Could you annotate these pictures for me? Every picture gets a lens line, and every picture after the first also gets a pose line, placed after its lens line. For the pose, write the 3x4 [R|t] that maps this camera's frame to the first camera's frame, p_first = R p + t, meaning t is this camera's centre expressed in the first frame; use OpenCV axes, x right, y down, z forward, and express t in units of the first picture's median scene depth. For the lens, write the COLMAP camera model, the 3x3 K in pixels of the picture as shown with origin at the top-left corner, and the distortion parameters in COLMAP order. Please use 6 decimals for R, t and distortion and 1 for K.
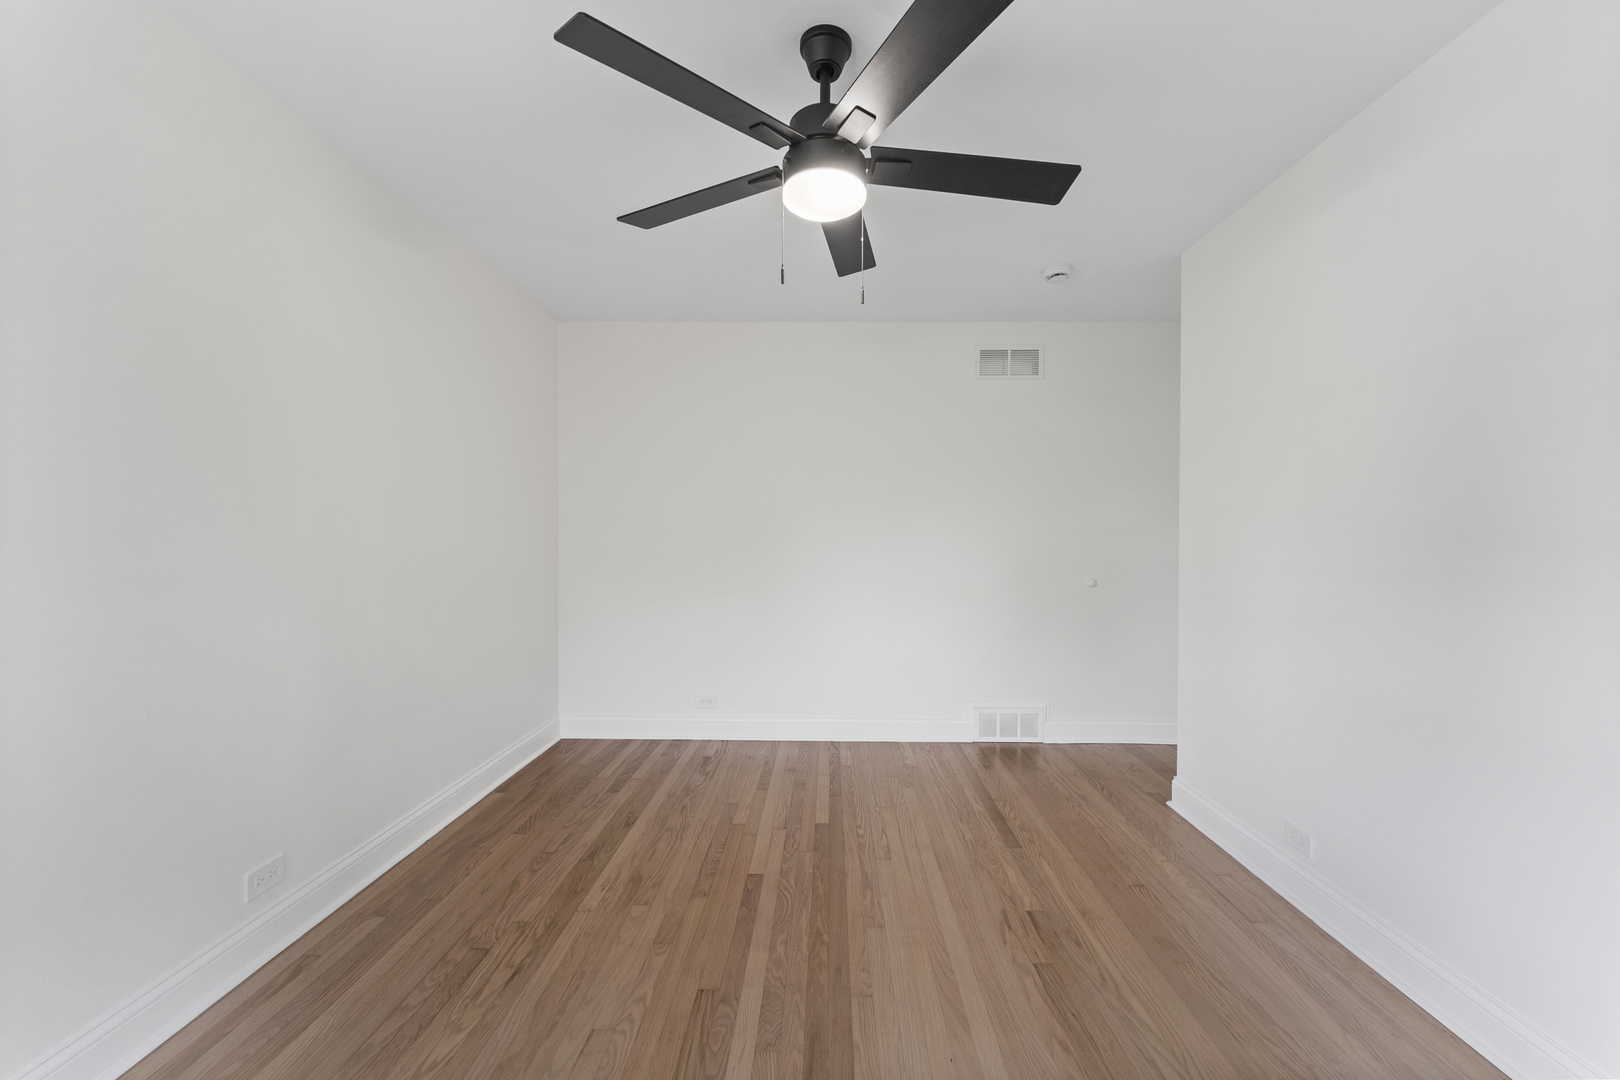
lens RADIAL K [[645.5, 0, 816.1], [0, 645.5, 538.3], [0, 0, 1]] dist [-0.001914, -0.000296]
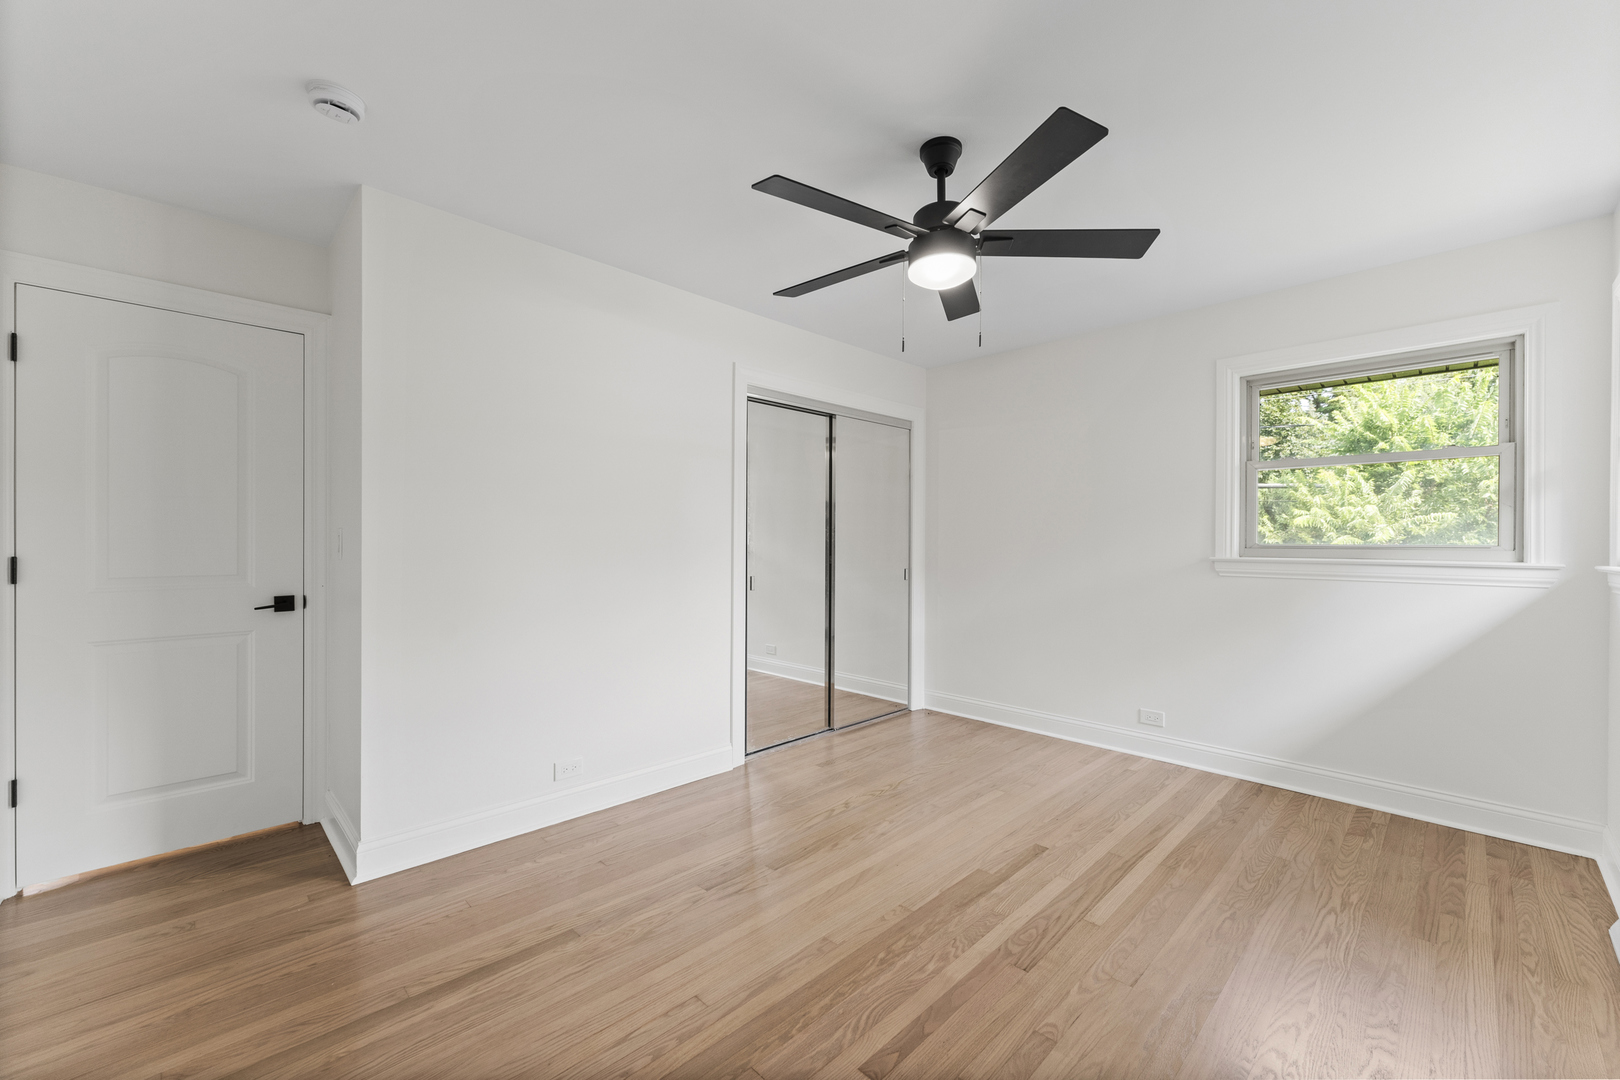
lens RADIAL K [[645.5, 0, 816.1], [0, 645.5, 538.3], [0, 0, 1]] dist [-0.001914, -0.000296]
pose [[-0.717033, -0.005896, 0.697014, -0.573505], [-0.004389, 0.999983, 0.003943, -0.013402], [-0.697025, -0.000232, -0.717047, 1.719597]]
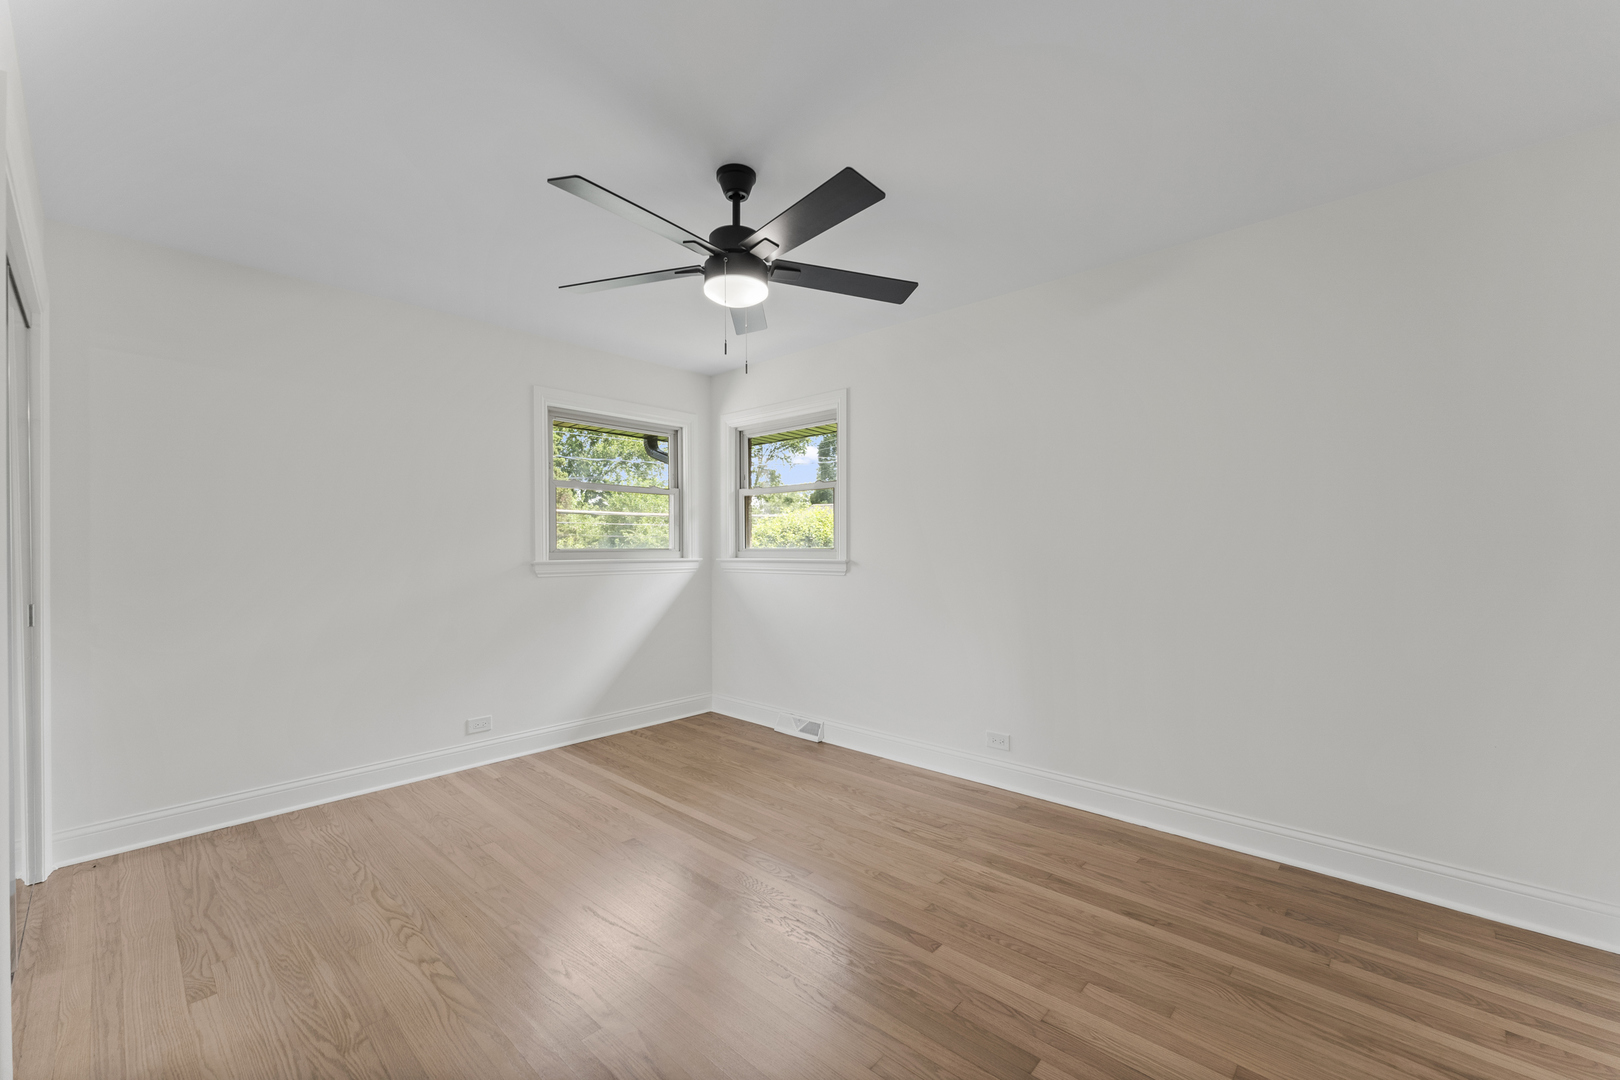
lens RADIAL K [[651.7, 0, 813.5], [0, 651.7, 546.9], [0, 0, 1]] dist [-0.002441, -0.000445]
pose [[-0.664738, -0.001599, -0.747074, 0.750008], [-0.001402, 0.999999, -0.000893, -0.002739], [0.747075, 0.000453, -0.664740, 1.666056]]
